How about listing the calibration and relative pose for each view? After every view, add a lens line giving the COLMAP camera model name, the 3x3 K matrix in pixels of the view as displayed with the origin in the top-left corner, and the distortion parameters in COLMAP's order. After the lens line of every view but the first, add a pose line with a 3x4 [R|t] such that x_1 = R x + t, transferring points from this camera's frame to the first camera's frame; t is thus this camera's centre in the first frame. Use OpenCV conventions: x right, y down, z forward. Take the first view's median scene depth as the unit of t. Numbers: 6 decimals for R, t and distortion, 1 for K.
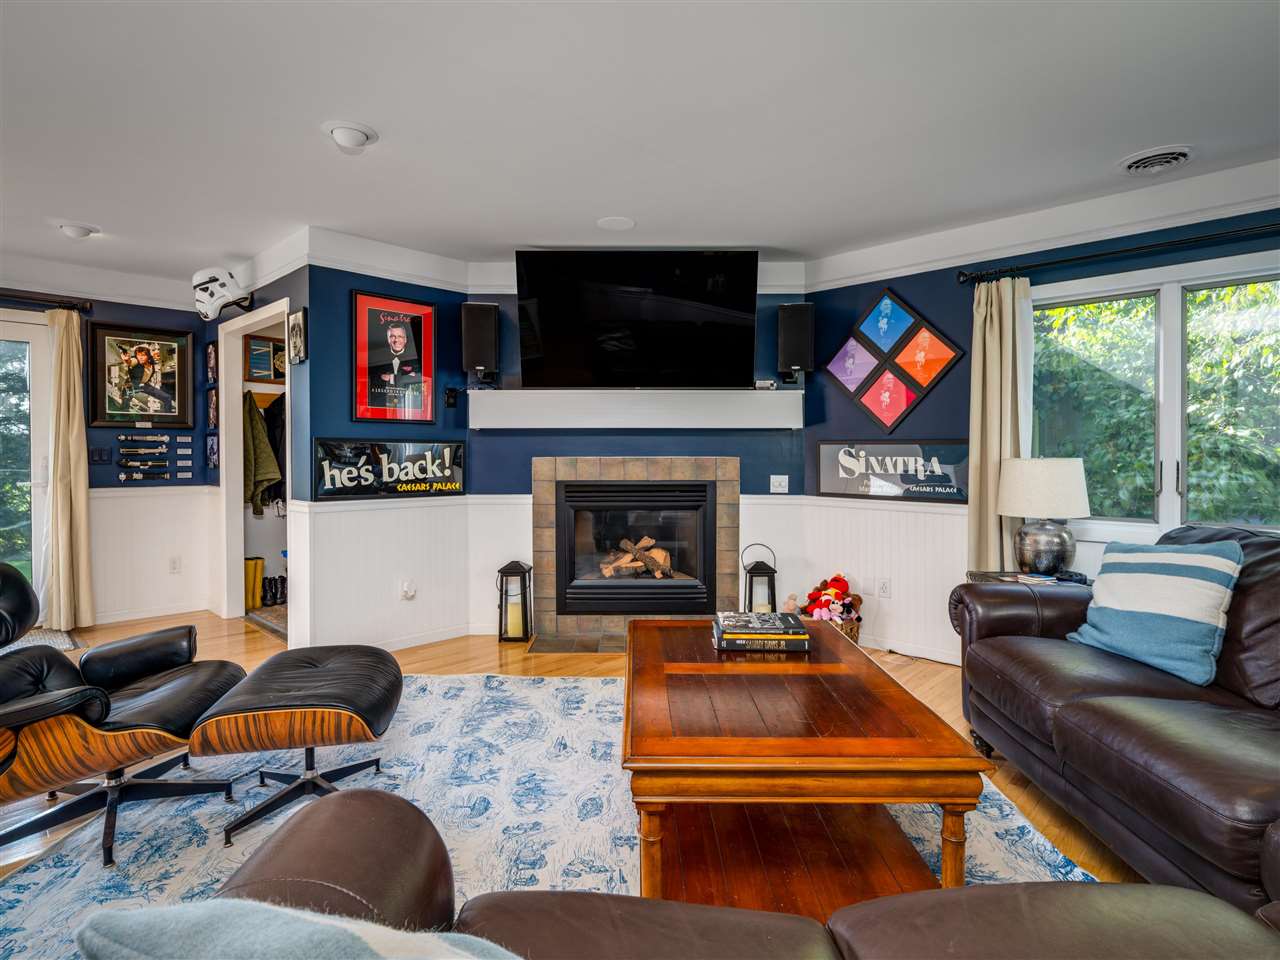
lens RADIAL K [[644.4, 0, 639.0], [0, 644.4, 451.6], [0, 0, 1]] dist [0.001804, 0.000399]
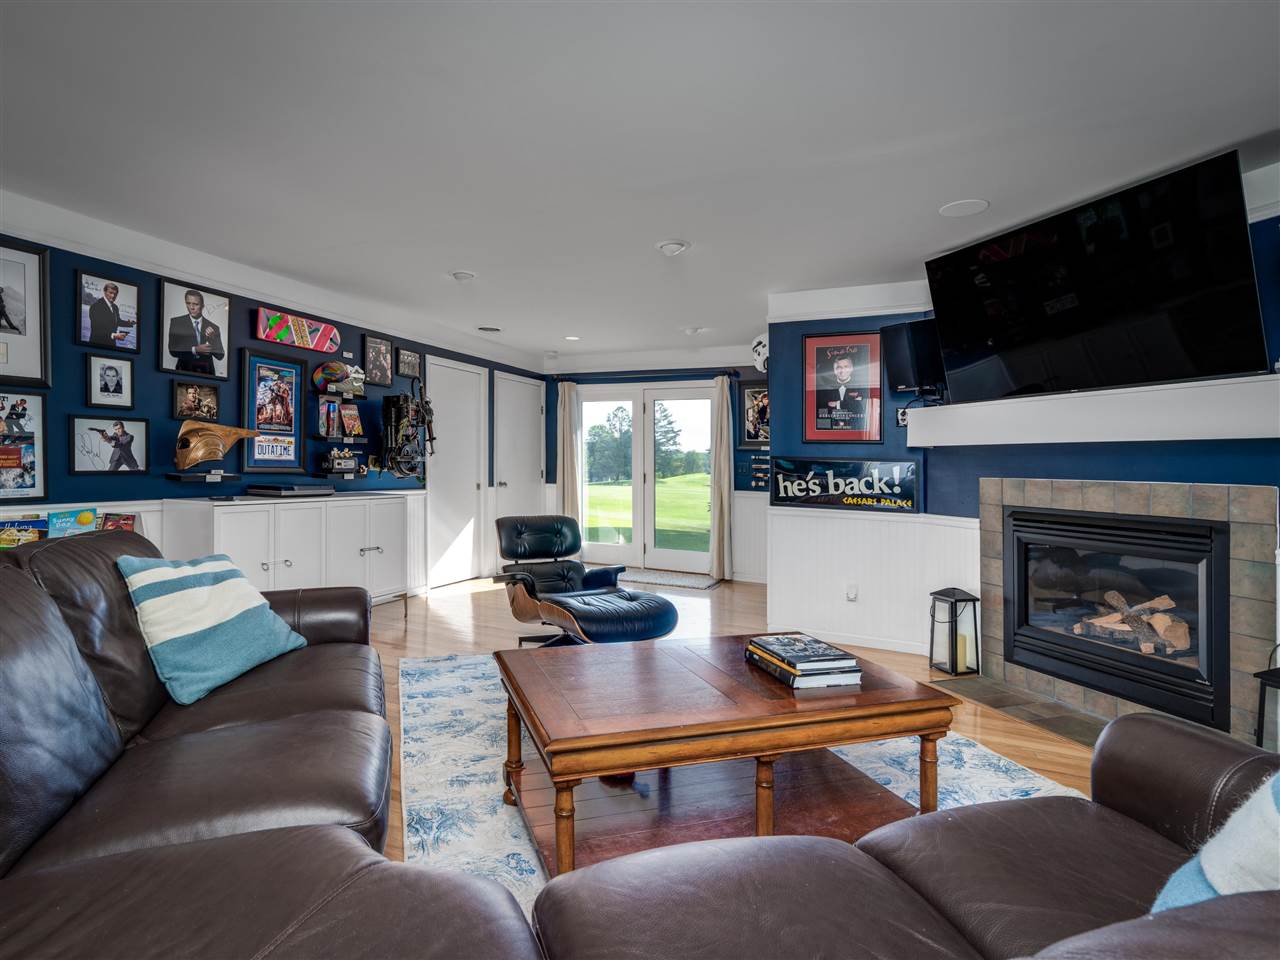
lens RADIAL K [[651.4, 0, 641.1], [0, 651.4, 471.7], [0, 0, 1]] dist [-0.001132, -0.000215]
pose [[0.371840, 0.017765, -0.928127, 0.509468], [-0.019416, 0.999747, 0.011358, -0.000391], [0.928094, 0.013797, 0.372091, 0.224130]]
